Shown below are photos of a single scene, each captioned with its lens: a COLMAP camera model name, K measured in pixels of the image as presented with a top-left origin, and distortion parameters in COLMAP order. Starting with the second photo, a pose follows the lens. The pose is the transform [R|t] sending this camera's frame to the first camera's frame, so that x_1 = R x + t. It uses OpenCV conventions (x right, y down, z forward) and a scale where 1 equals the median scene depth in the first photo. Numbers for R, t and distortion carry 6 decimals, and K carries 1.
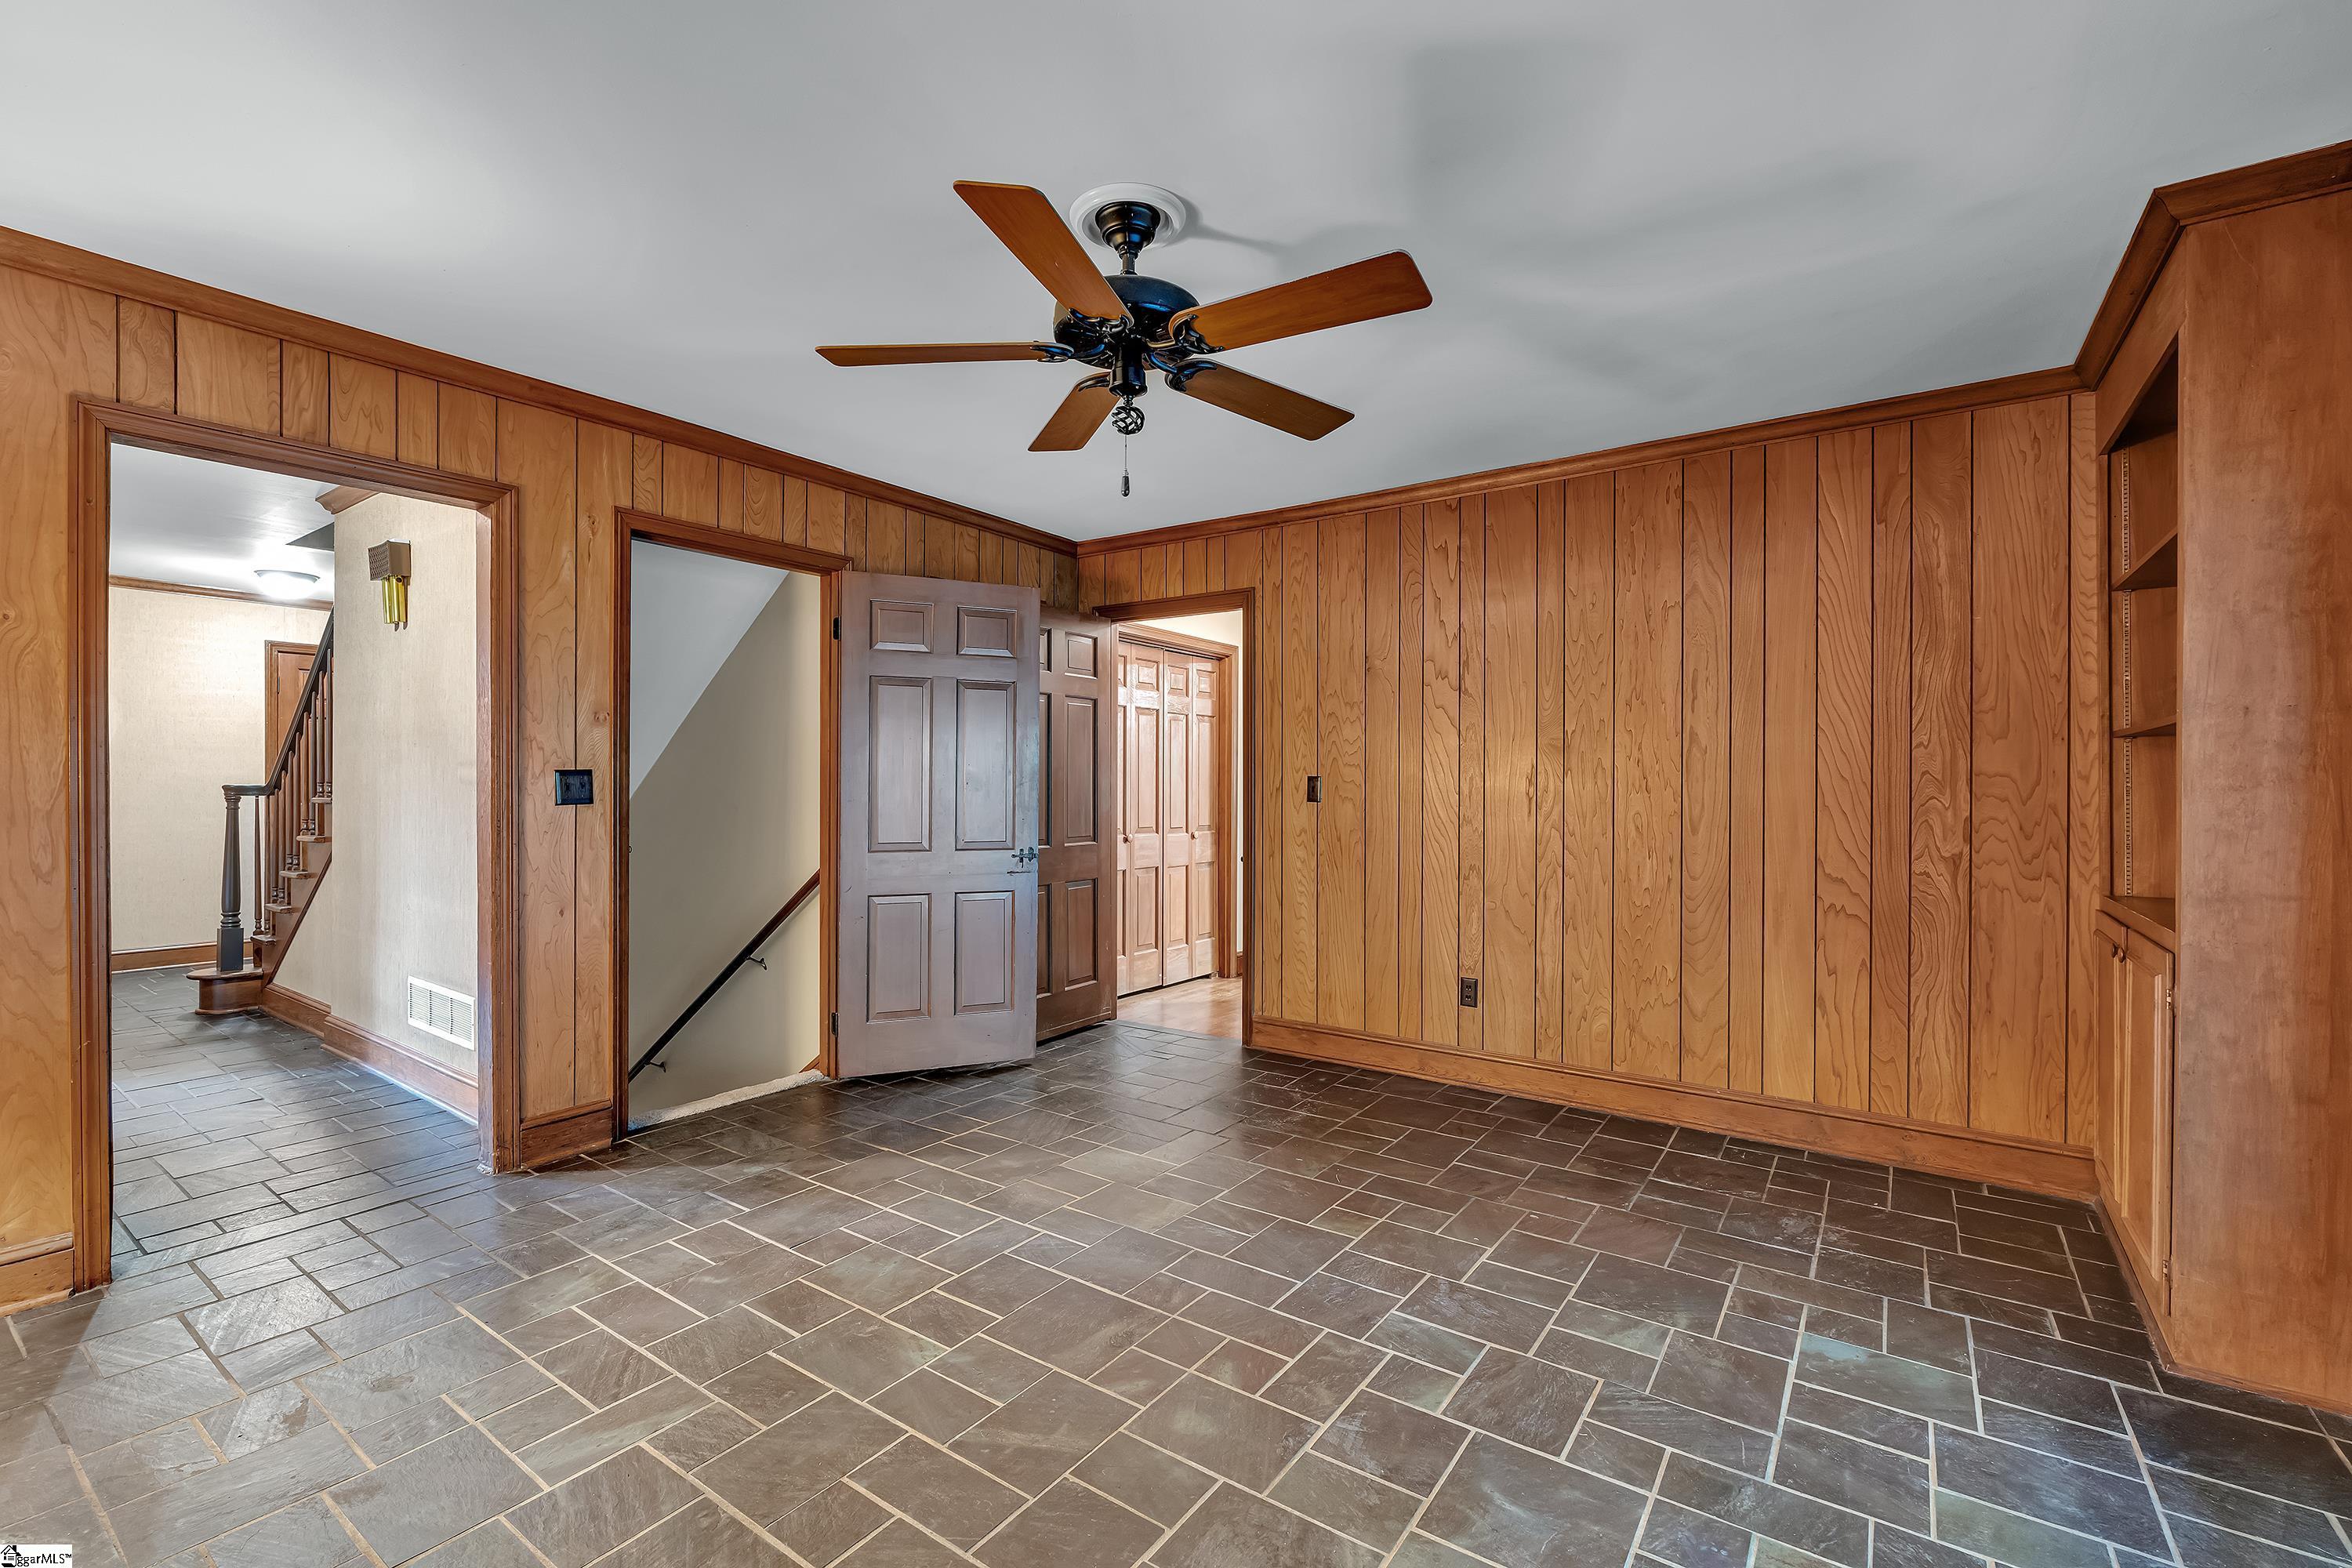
lens RADIAL K [[1020.6, 0, 1177.8], [0, 1020.6, 790.1], [0, 0, 1]] dist [-0.003077, -0.000627]
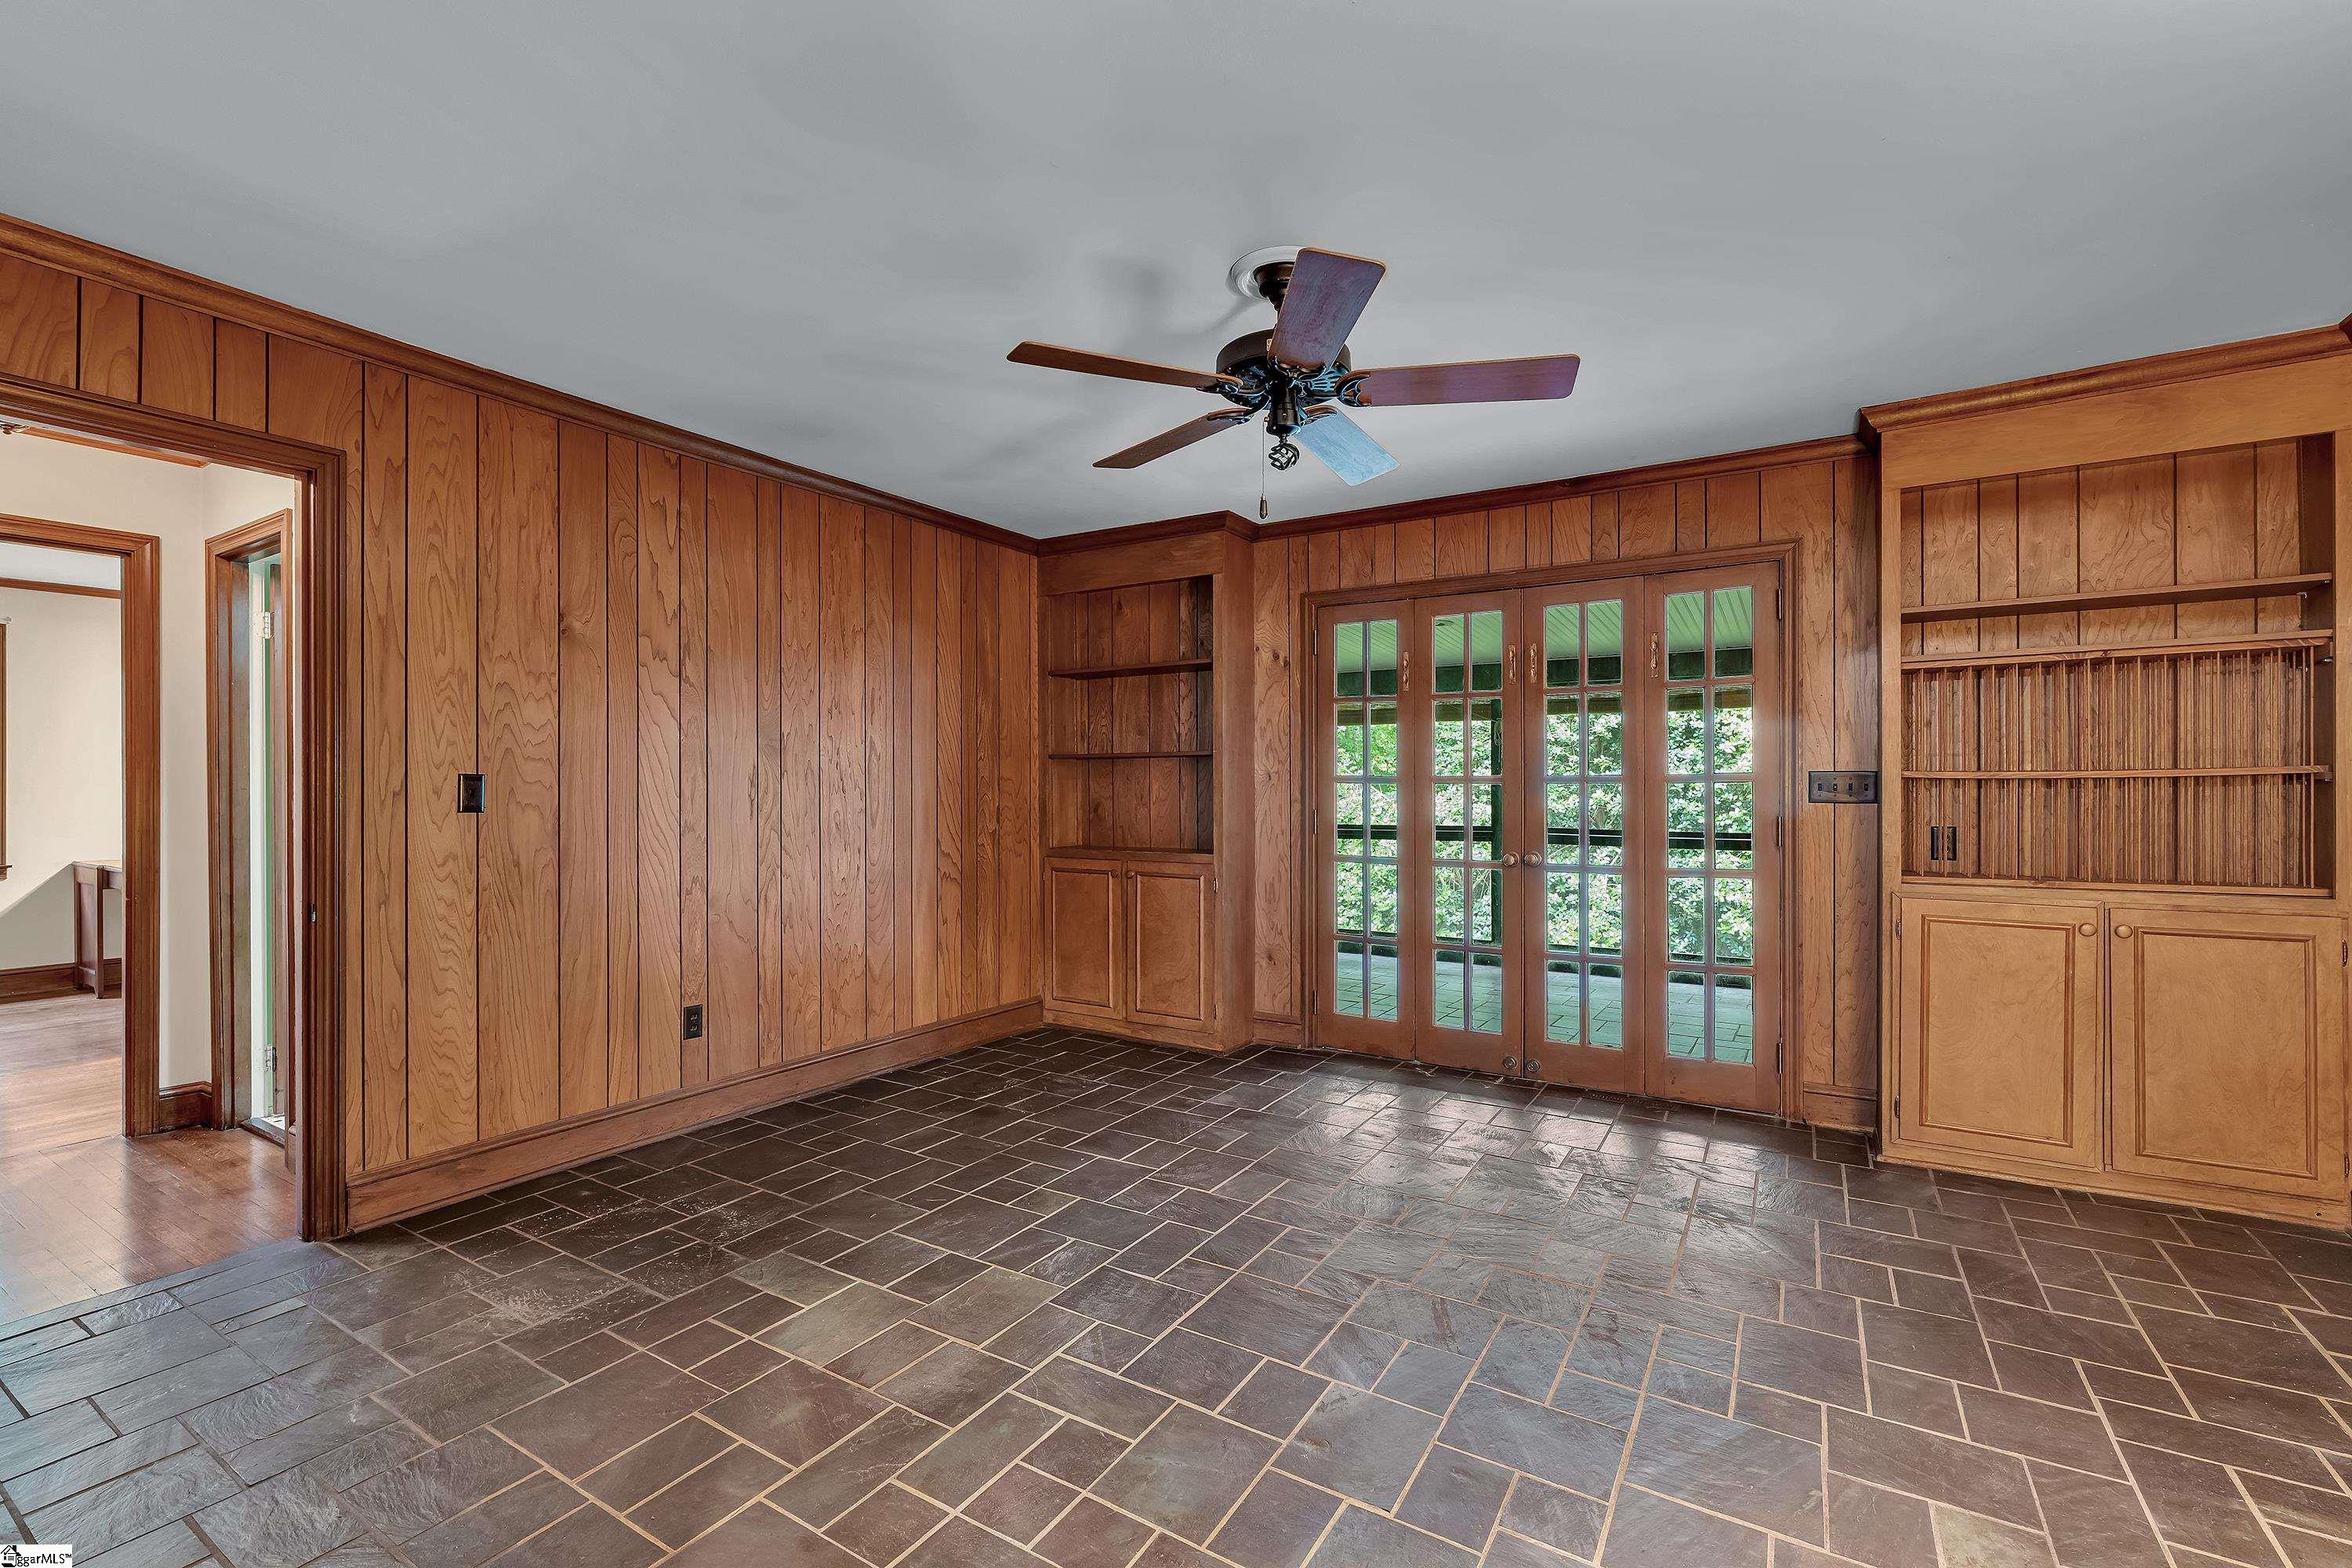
lens RADIAL K [[1020.6, 0, 1169.2], [0, 1020.6, 791.2], [0, 0, 1]] dist [-0.003077, -0.000627]
pose [[-0.054822, -0.007446, 0.998468, -0.649663], [0.005759, 0.999953, 0.007774, -0.005801], [-0.998480, 0.006176, -0.054776, 0.672771]]
